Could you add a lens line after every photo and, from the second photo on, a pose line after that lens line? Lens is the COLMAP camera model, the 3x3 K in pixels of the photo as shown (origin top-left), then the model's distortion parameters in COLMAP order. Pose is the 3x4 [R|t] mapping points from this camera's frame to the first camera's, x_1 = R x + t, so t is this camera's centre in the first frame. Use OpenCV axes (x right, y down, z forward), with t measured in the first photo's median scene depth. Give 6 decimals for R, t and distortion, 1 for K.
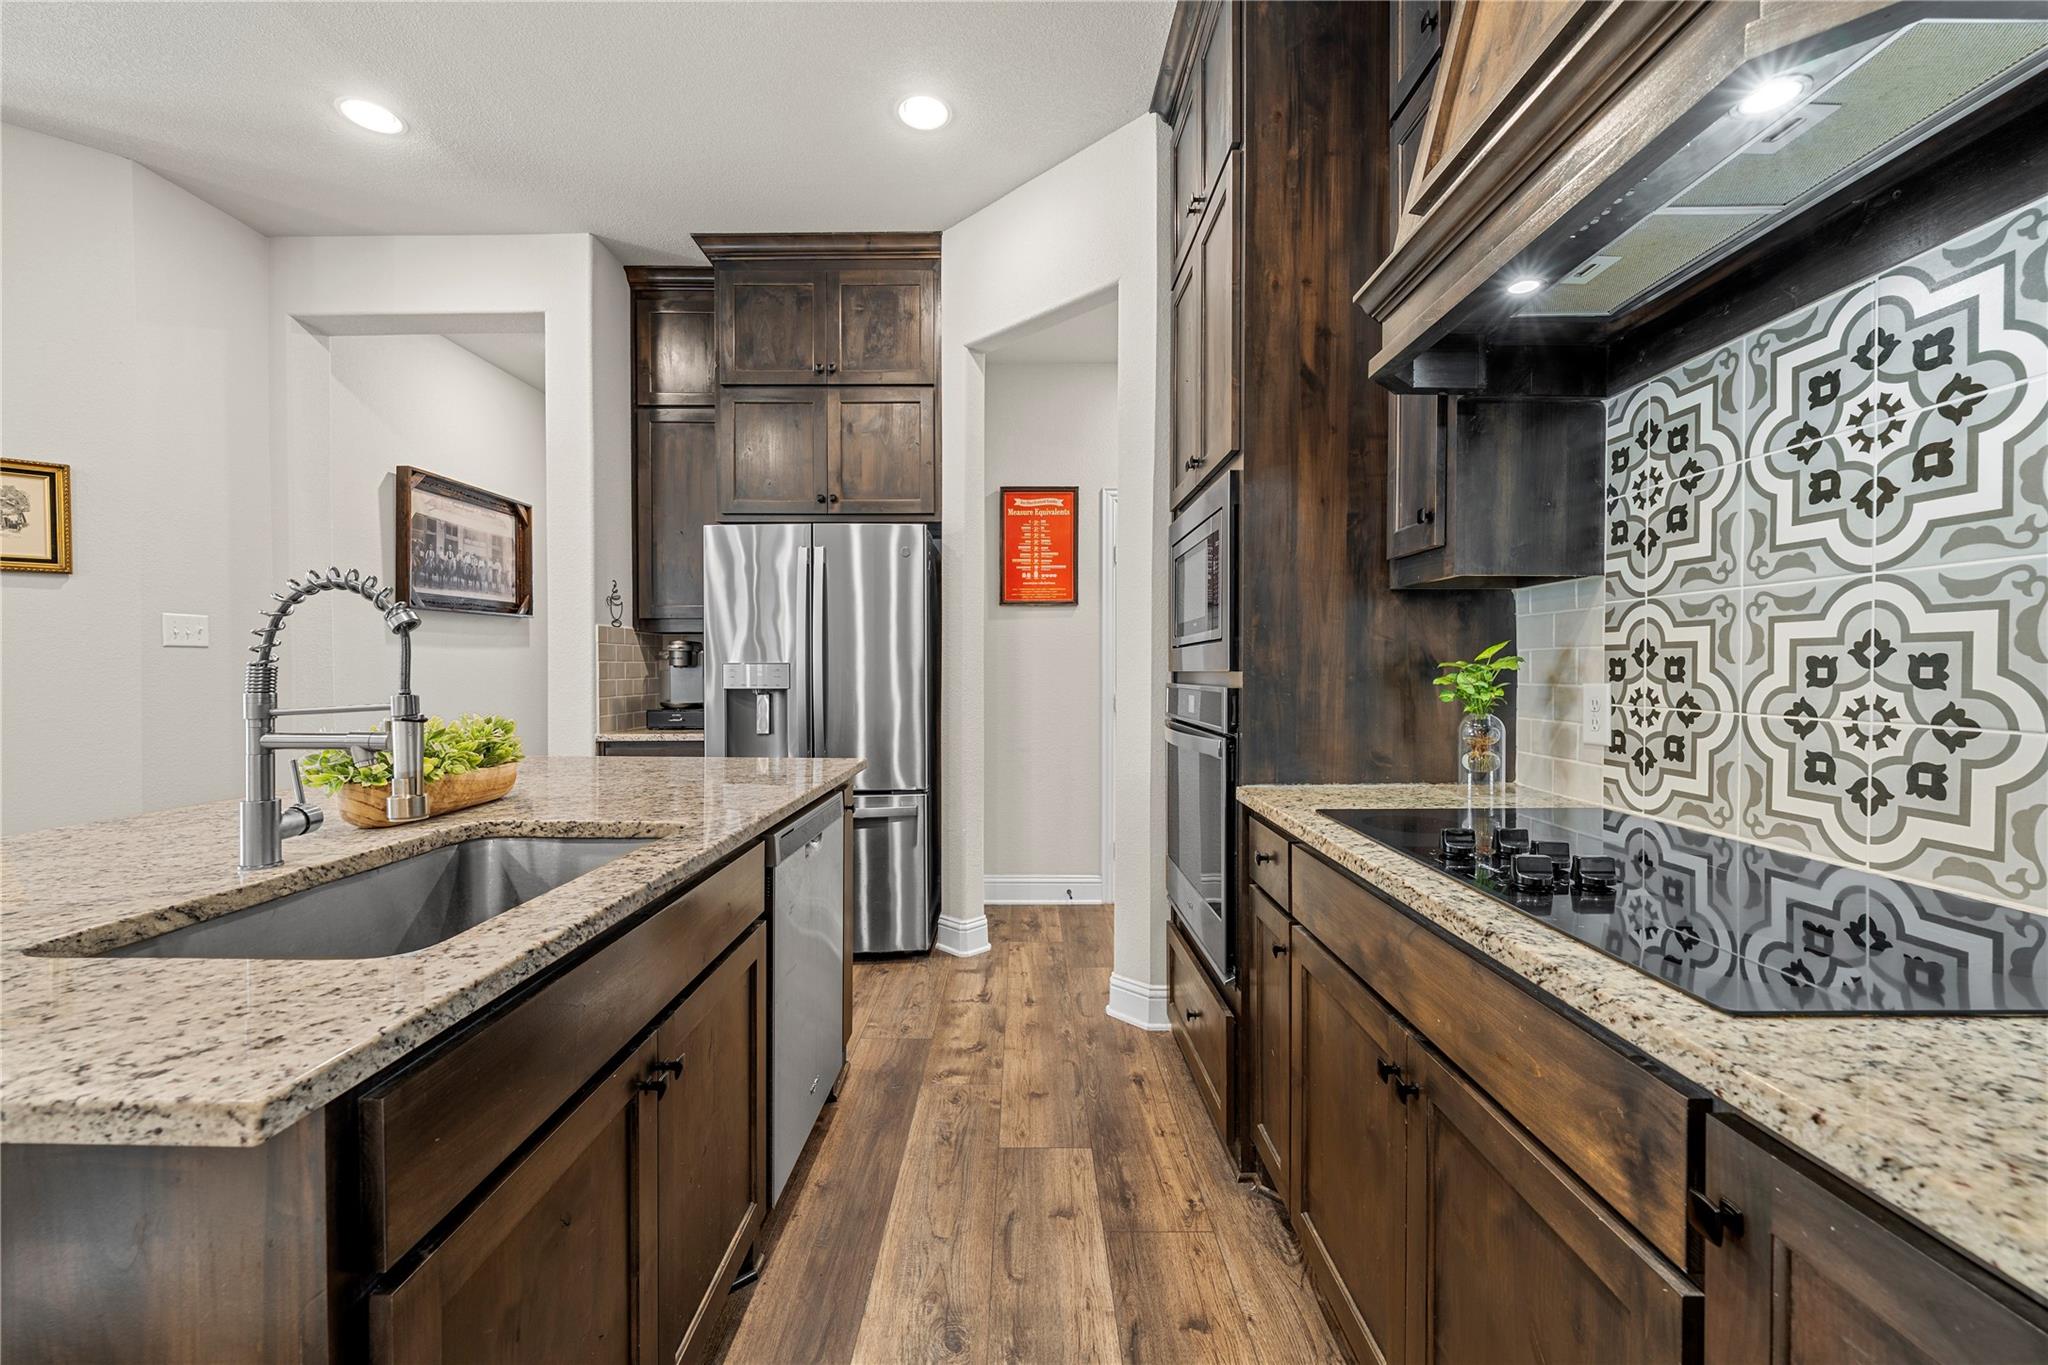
lens RADIAL K [[794.1, 0, 1022.4], [0, 794.1, 676.1], [0, 0, 1]] dist [-0.009613, 0.000774]
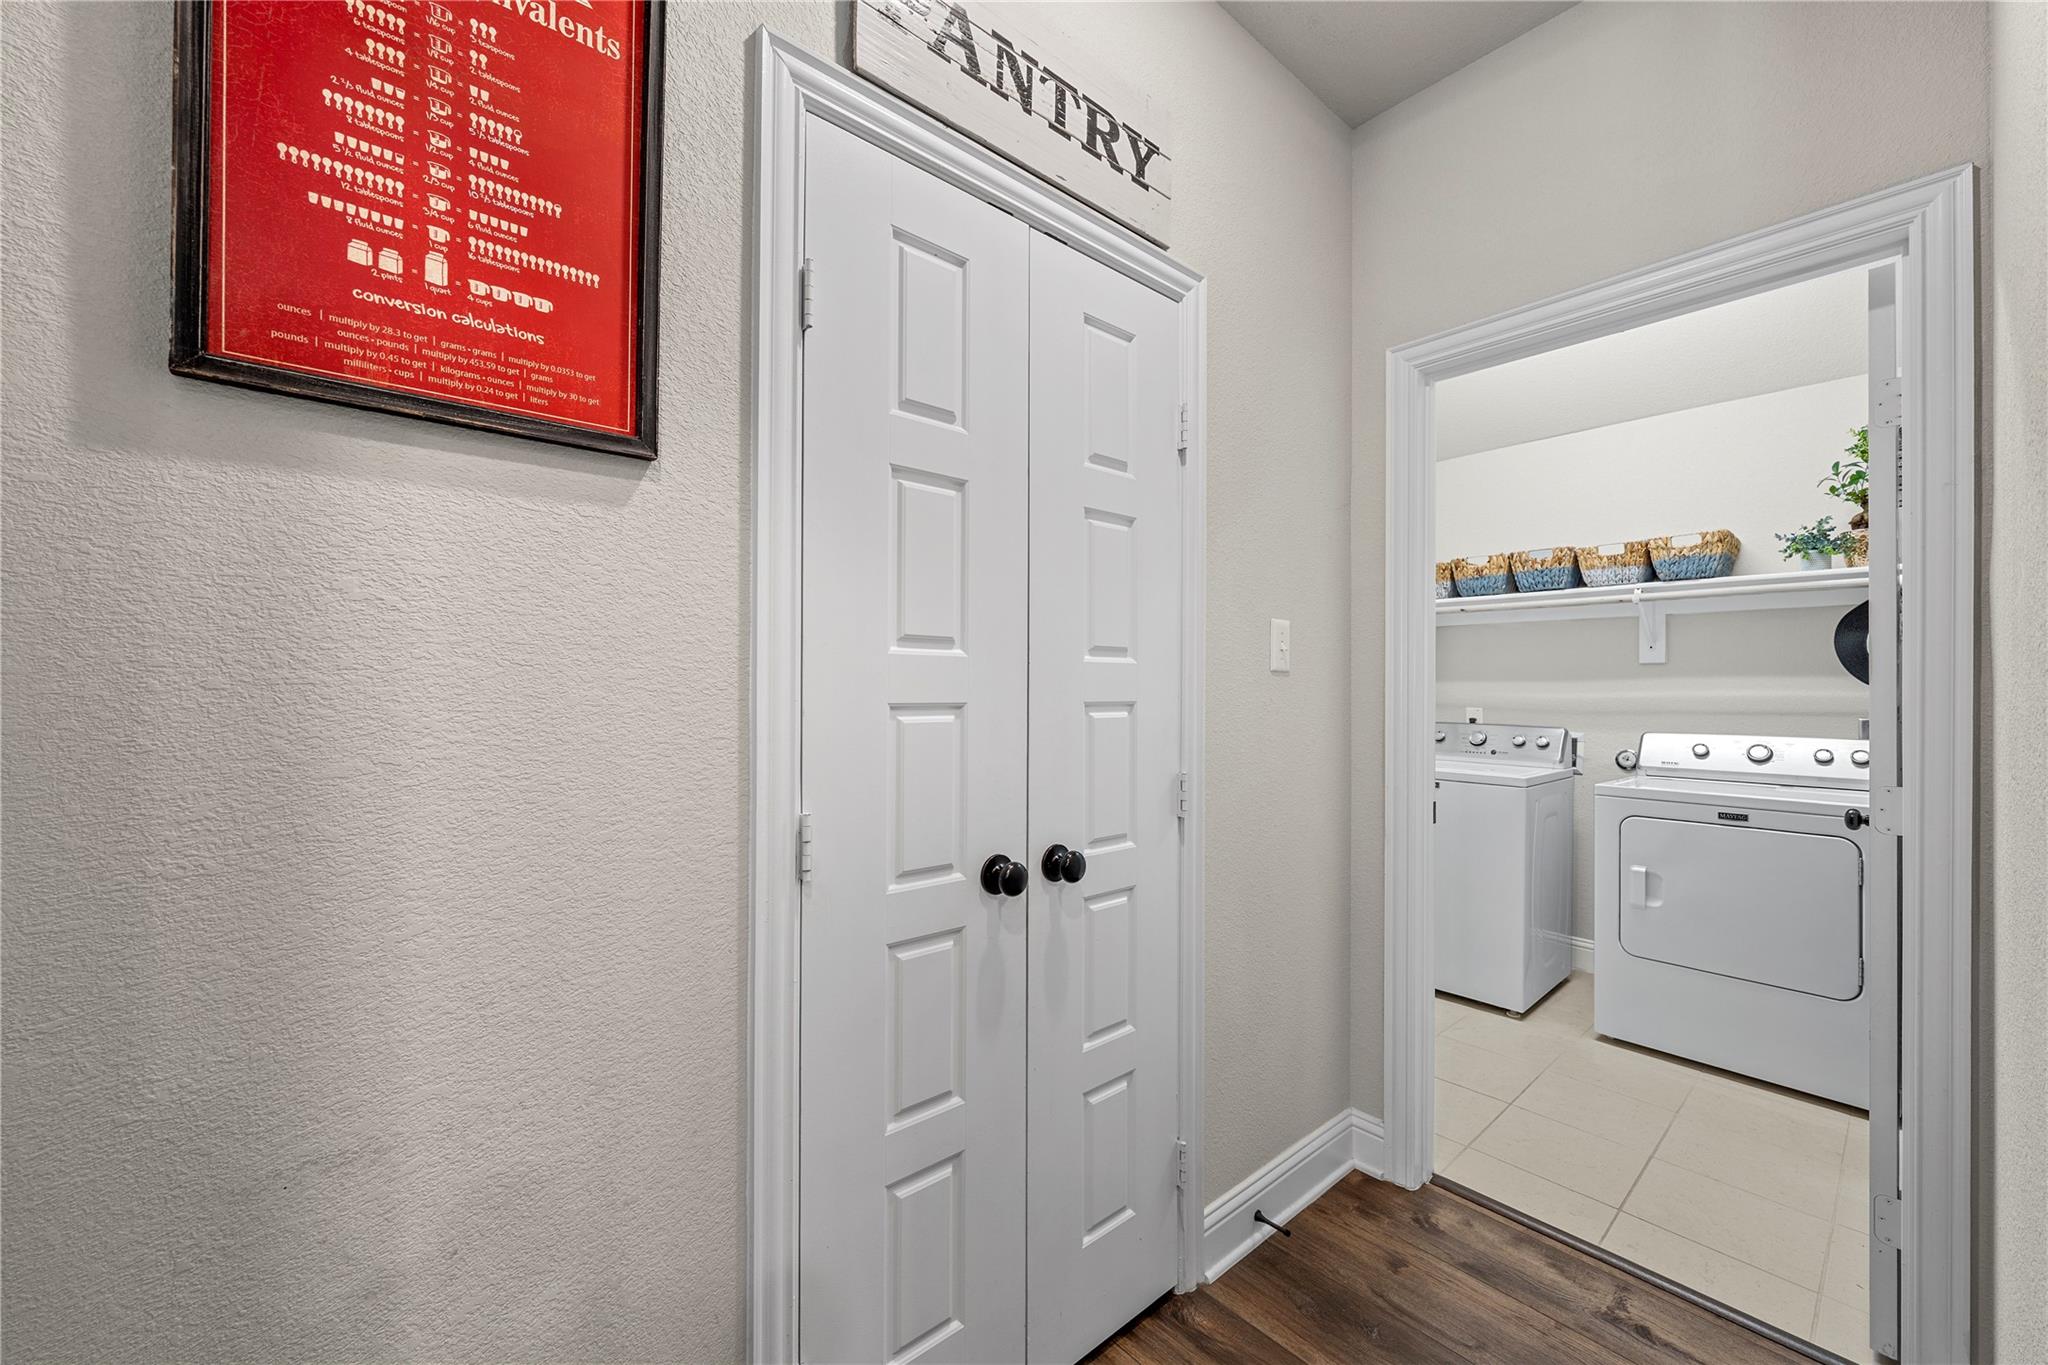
lens RADIAL K [[794.1, 0, 1020.8], [0, 794.1, 686.4], [0, 0, 1]] dist [-0.009613, 0.000774]
pose [[0.757606, 0.007121, 0.652673, -0.001070], [0.003795, 0.999876, -0.015315, -0.055690], [-0.652701, 0.014079, 0.757485, 2.441710]]
